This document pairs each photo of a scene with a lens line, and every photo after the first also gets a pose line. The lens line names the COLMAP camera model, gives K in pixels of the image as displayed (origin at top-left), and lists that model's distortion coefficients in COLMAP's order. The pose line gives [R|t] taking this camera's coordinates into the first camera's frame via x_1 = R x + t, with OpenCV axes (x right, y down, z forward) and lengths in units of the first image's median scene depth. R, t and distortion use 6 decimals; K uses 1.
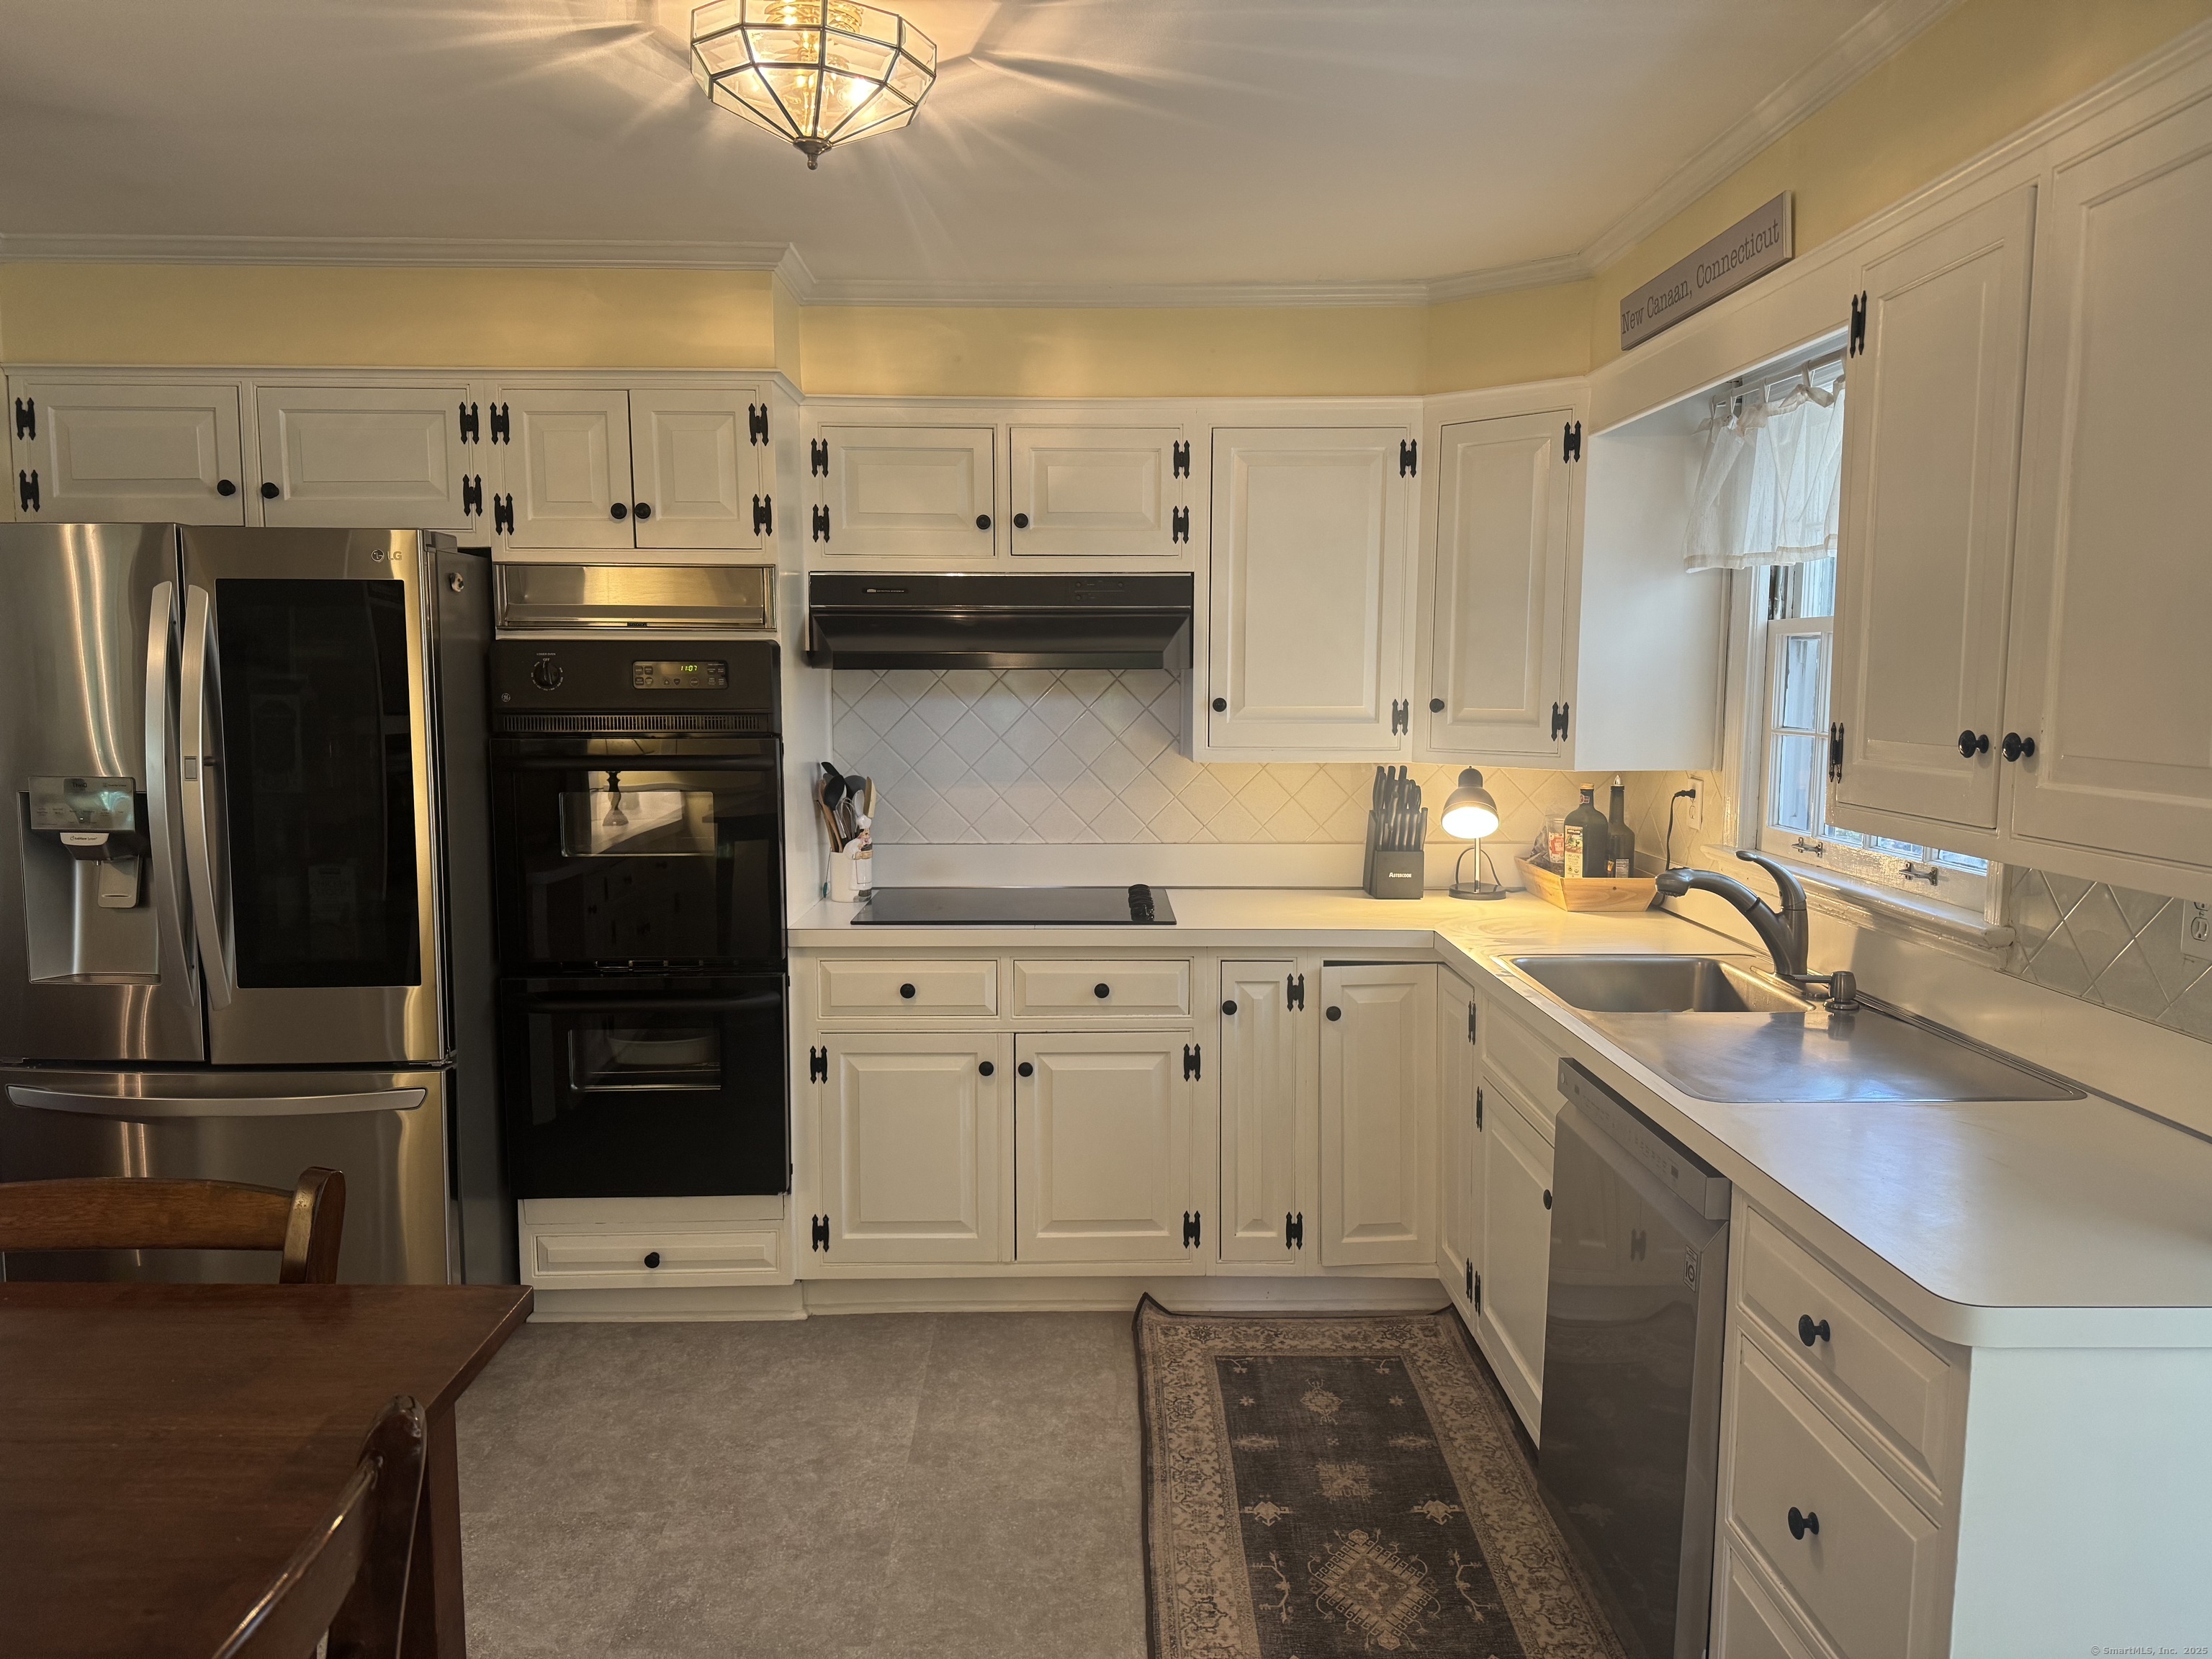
lens RADIAL K [[1545.3, 0, 1102.3], [0, 1545.3, 832.4], [0, 0, 1]] dist [0.013378, -0.030444]
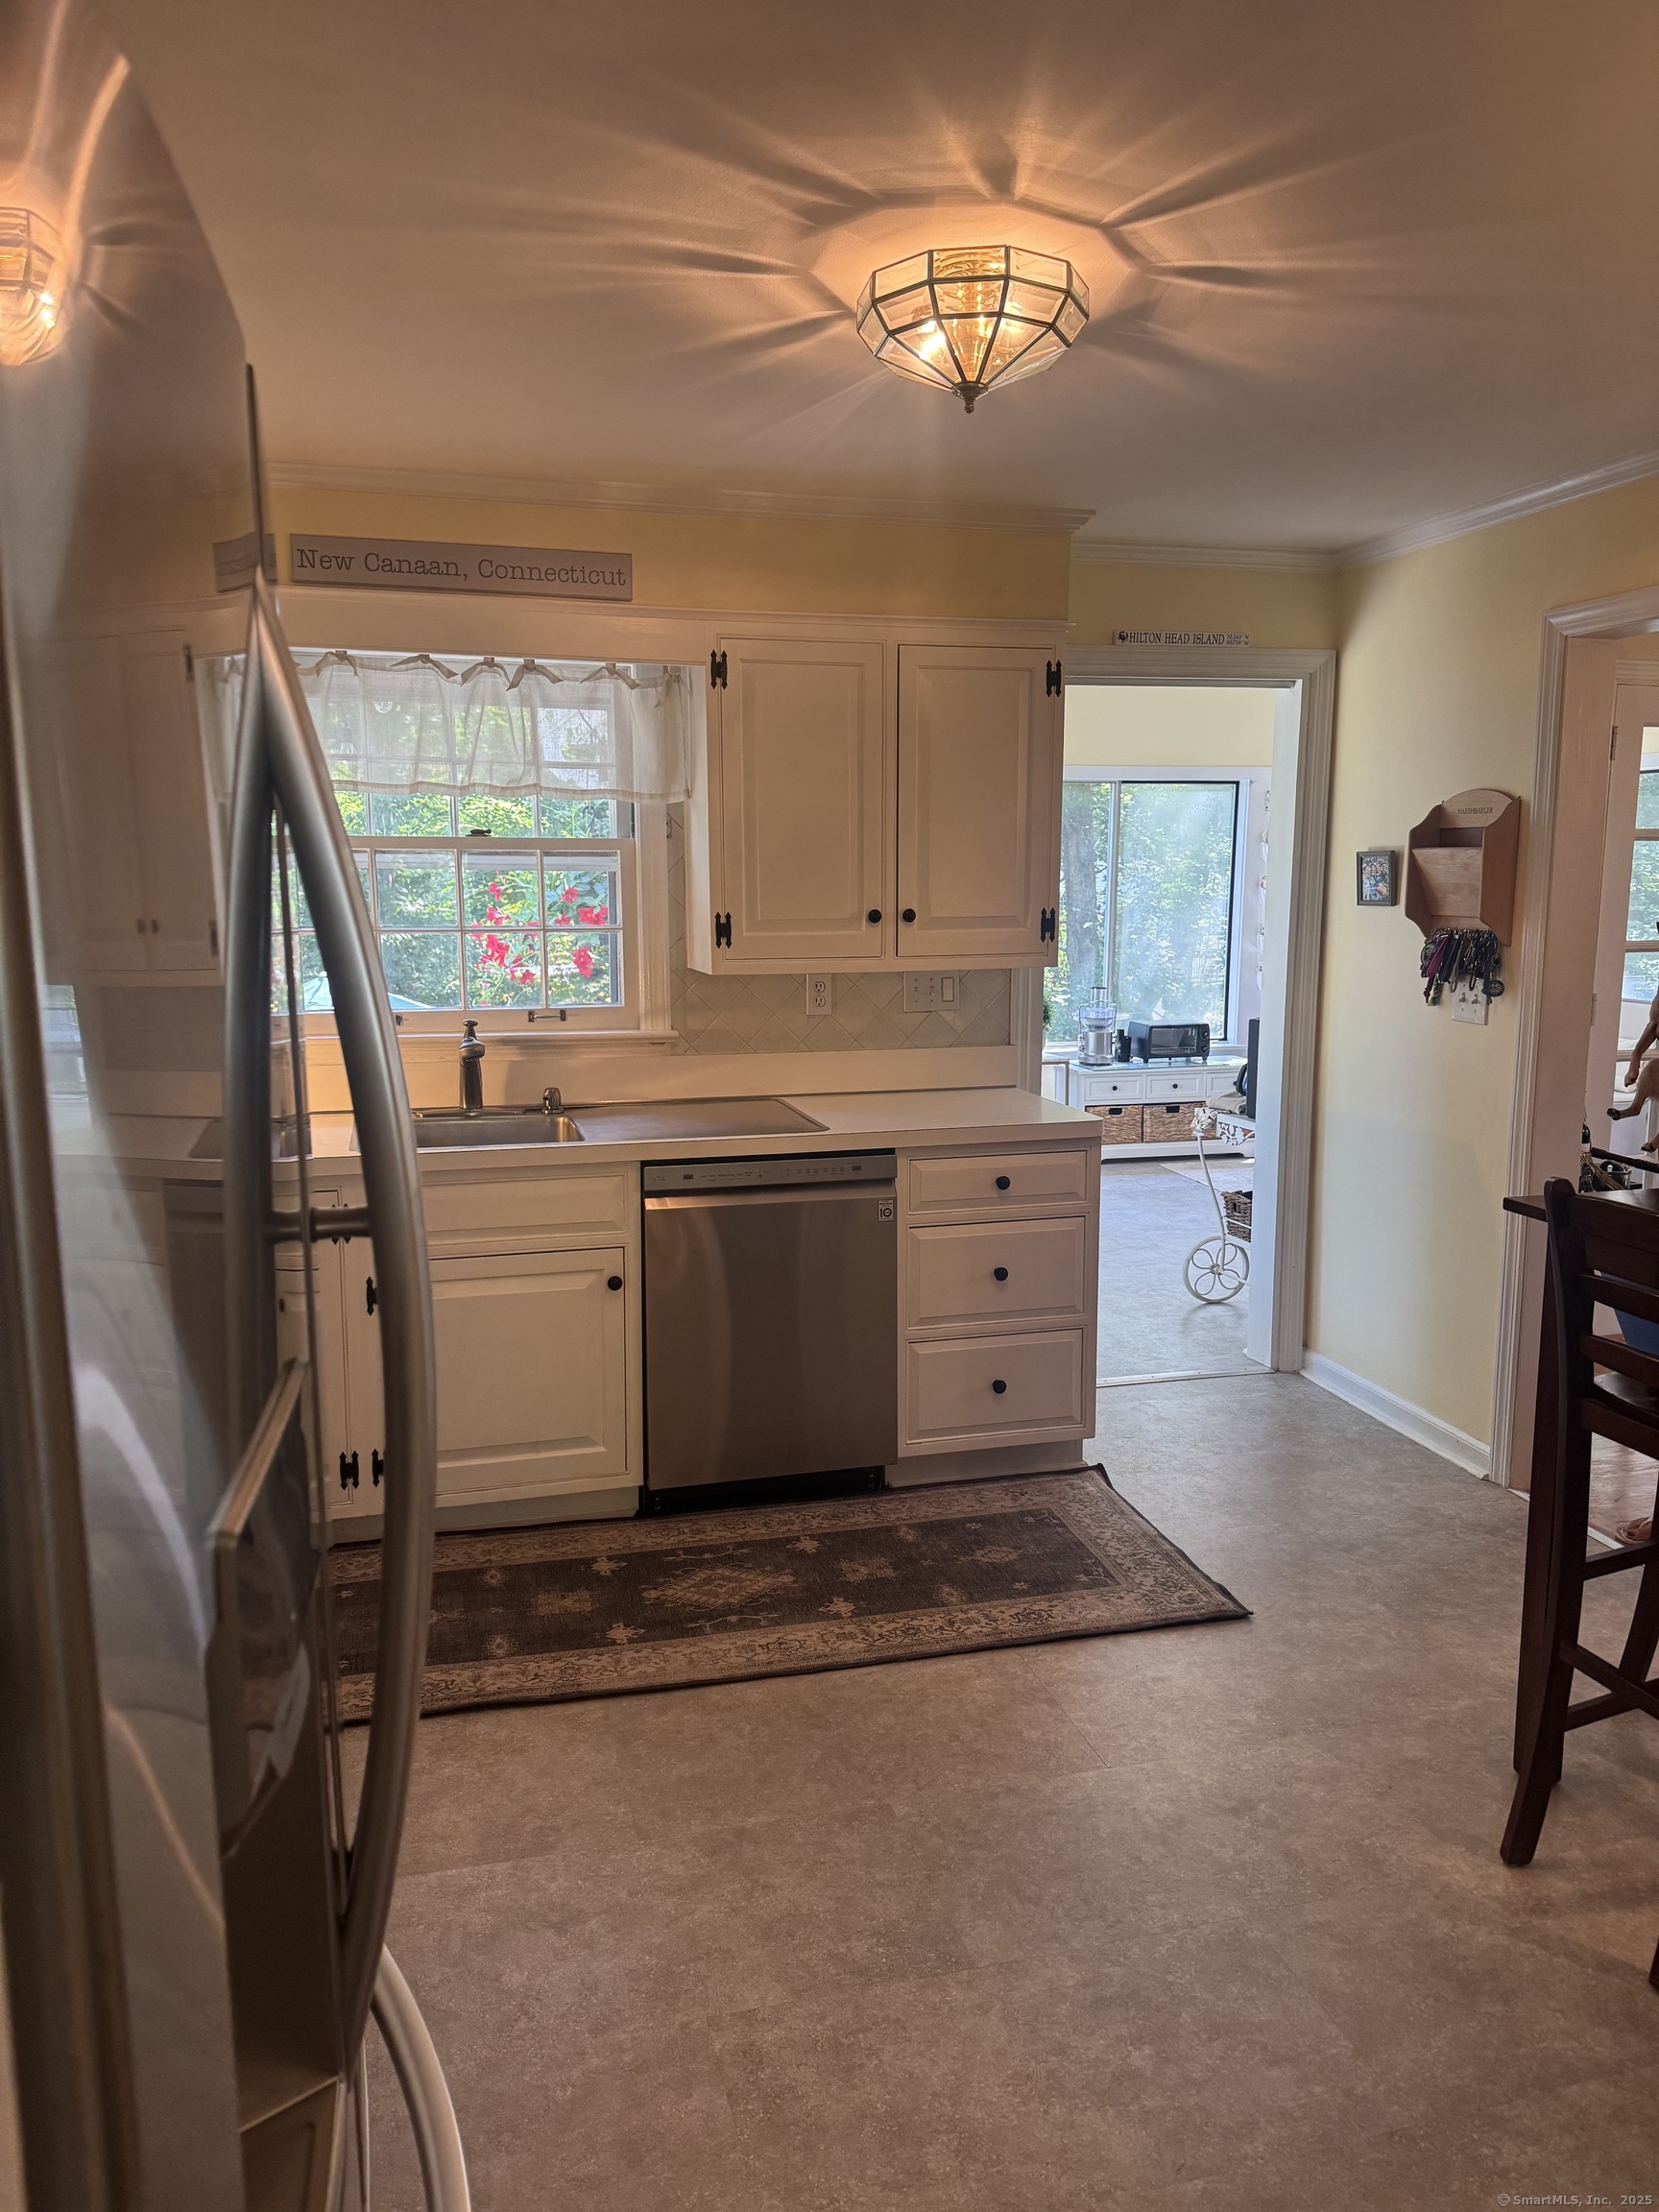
lens RADIAL K [[1545.3, 0, 823.9], [0, 1545.3, 1107.9], [0, 0, 1]] dist [0.013378, -0.030444]
pose [[-0.247910, -0.146104, 0.957702, -1.027401], [0.102587, 0.979045, 0.175916, -0.126774], [-0.963336, 0.141860, -0.227727, 1.146500]]
